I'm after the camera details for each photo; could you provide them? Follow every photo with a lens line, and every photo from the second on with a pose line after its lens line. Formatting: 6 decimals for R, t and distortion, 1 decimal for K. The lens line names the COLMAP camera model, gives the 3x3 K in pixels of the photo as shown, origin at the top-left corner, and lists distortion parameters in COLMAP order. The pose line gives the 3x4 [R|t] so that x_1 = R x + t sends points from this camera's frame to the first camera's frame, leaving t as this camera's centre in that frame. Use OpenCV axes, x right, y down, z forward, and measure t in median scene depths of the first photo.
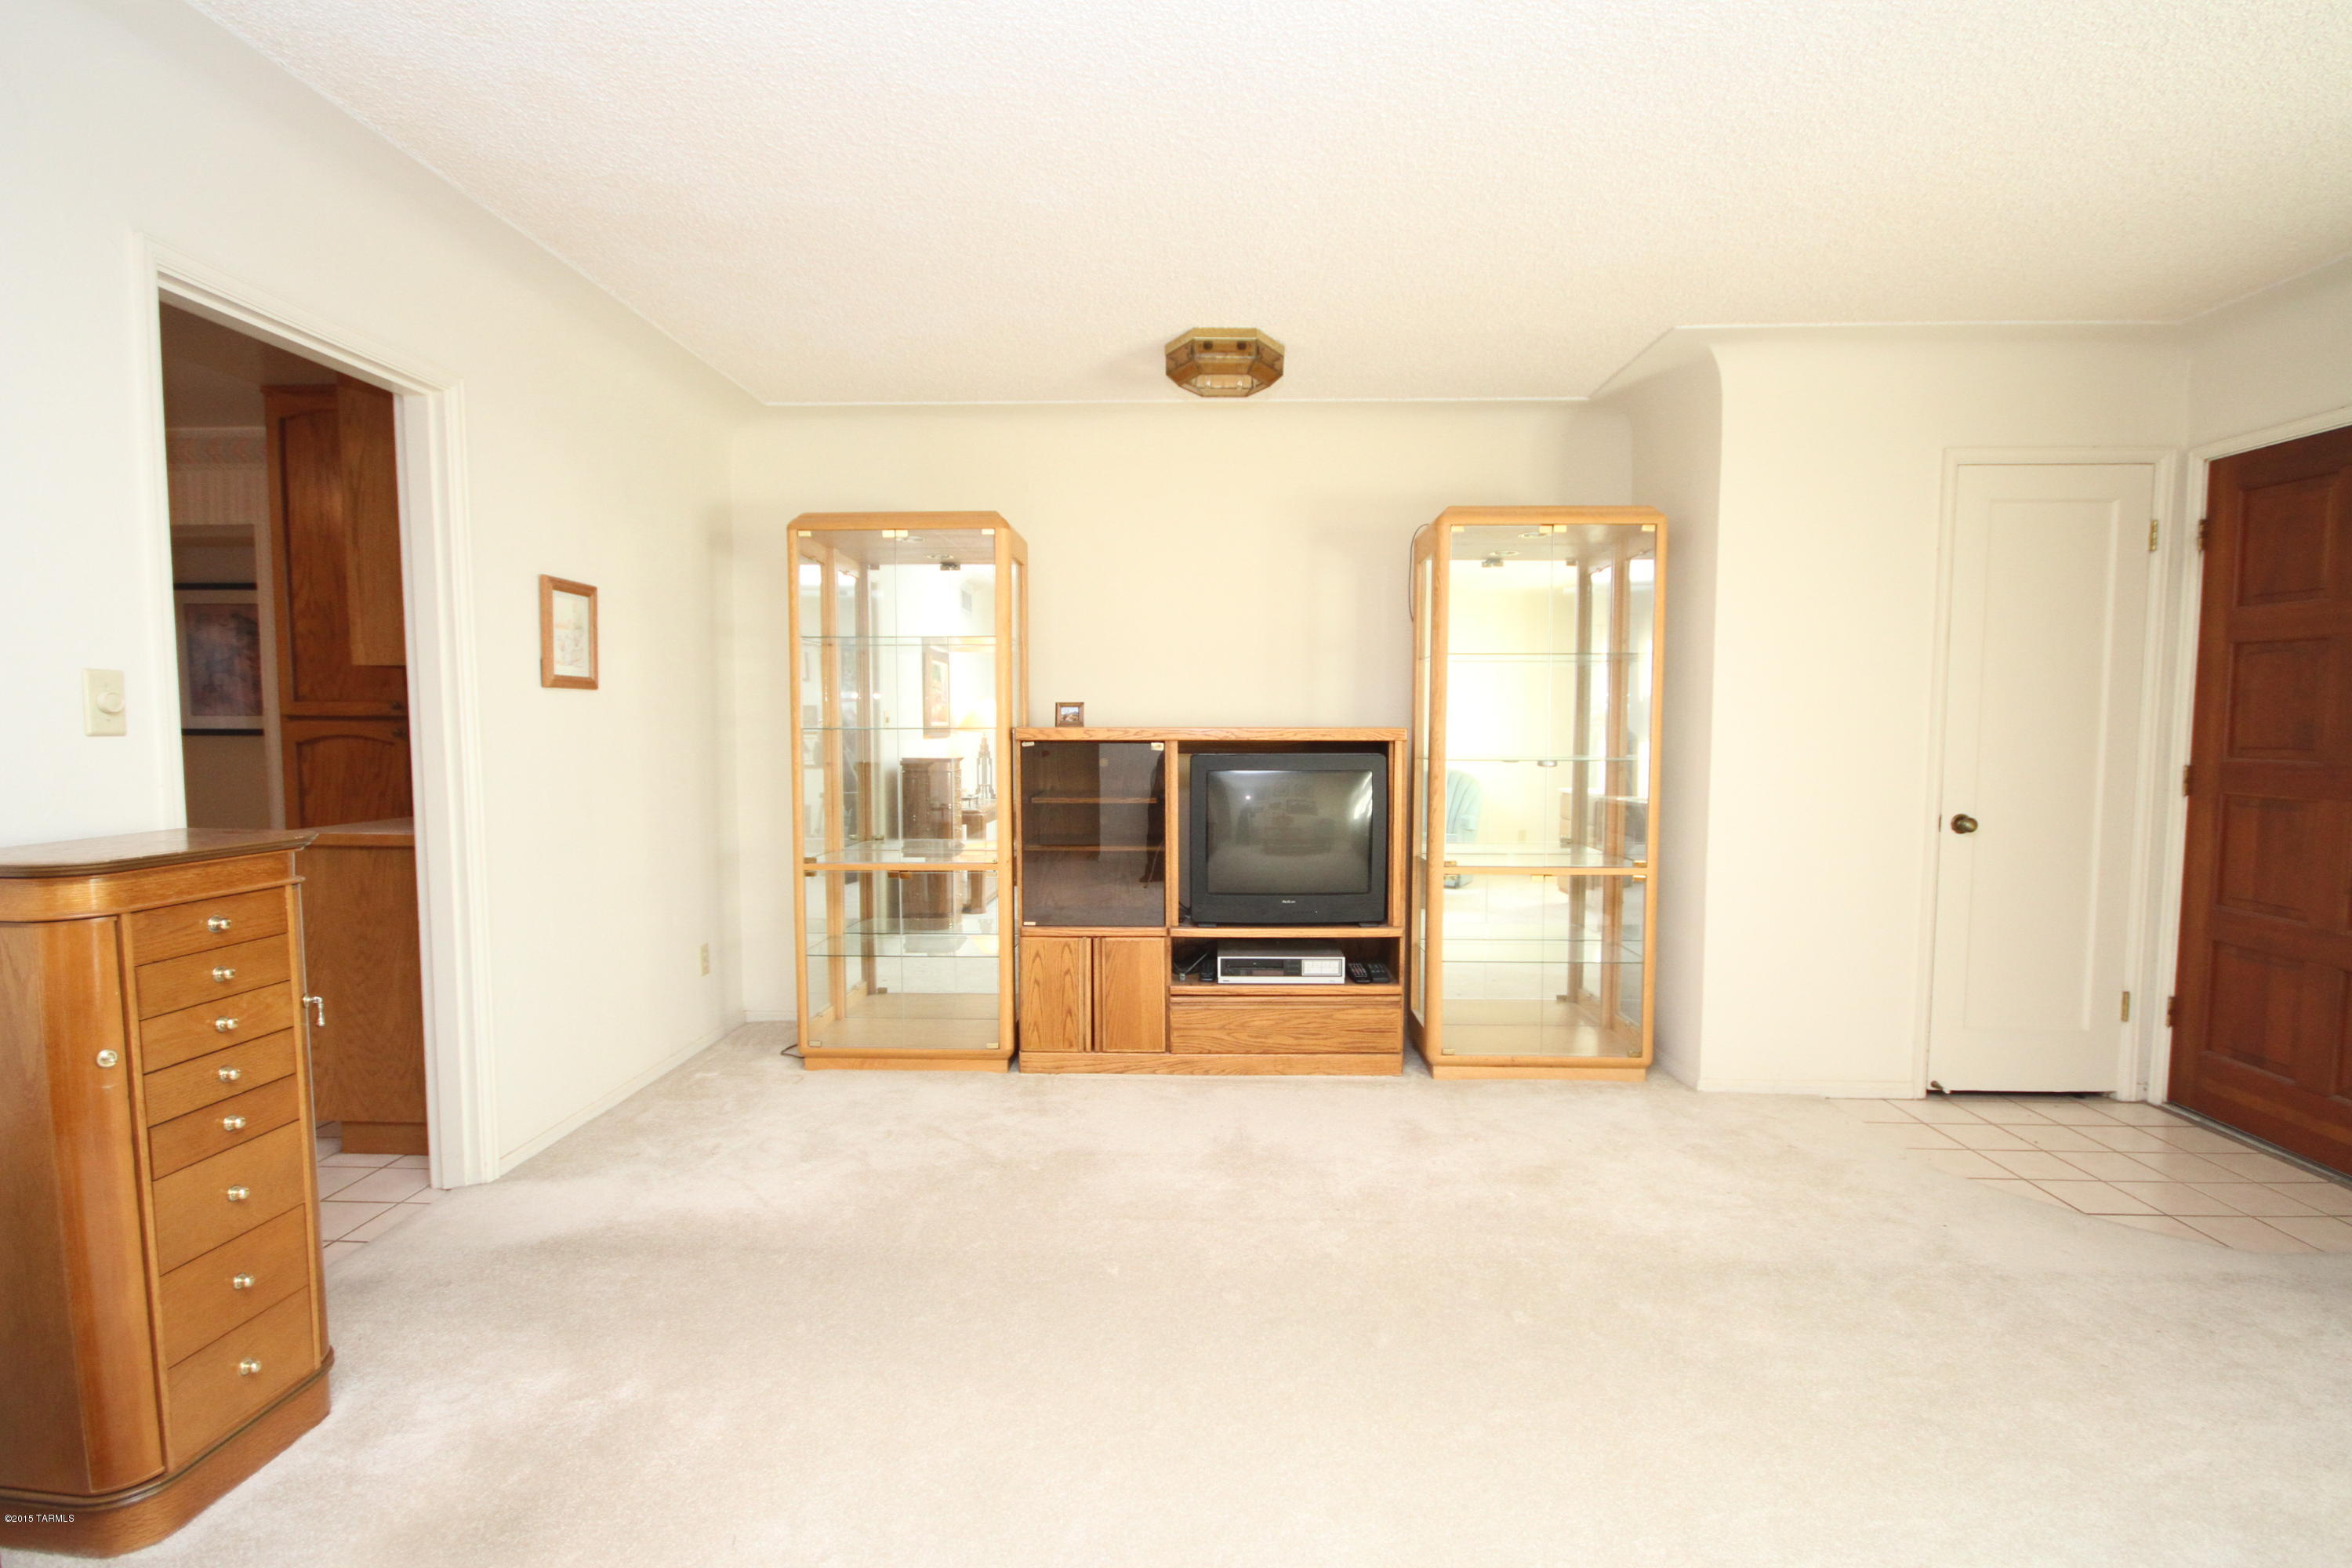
lens RADIAL K [[1093.0, 0, 1174.3], [0, 1093.0, 792.8], [0, 0, 1]] dist [-0.000294, 0.000318]
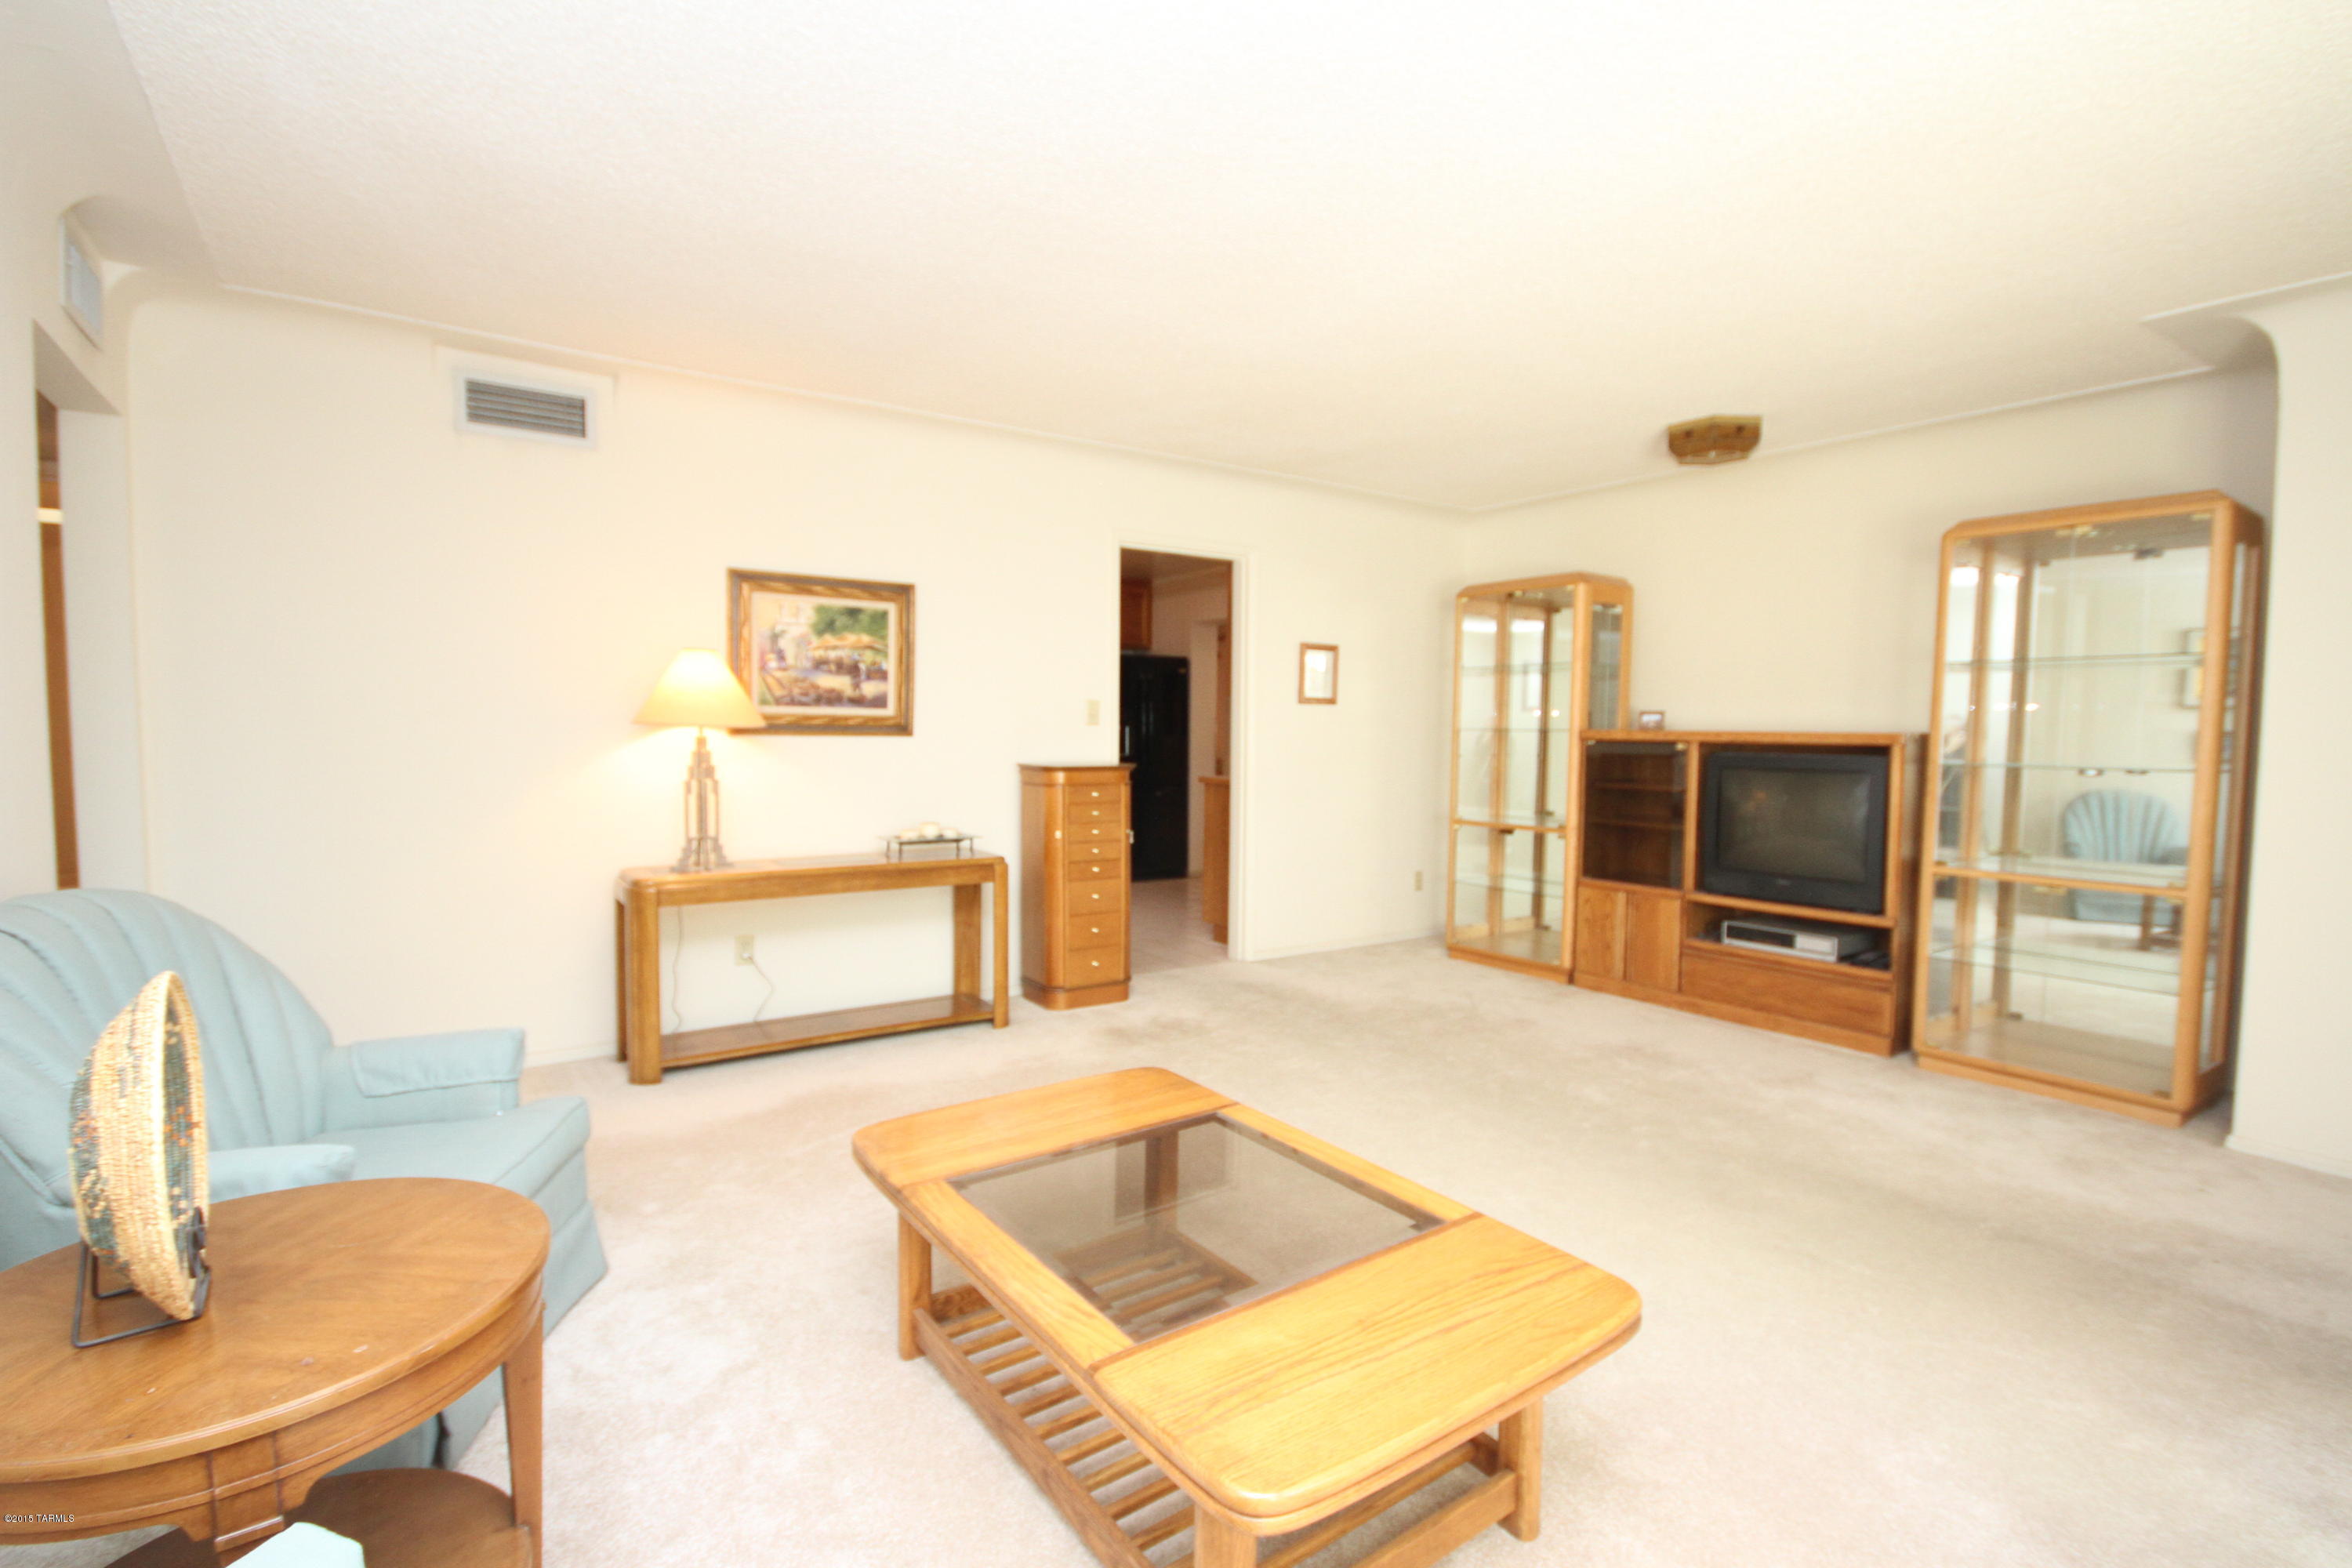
lens RADIAL K [[1085.8, 0, 1173.6], [0, 1085.8, 790.6], [0, 0, 1]] dist [0.002440, 0.000769]
pose [[0.596384, 0.053982, -0.800882, 0.630584], [-0.061302, 0.997885, 0.021612, 0.017561], [0.800355, 0.036206, 0.598432, -0.205999]]
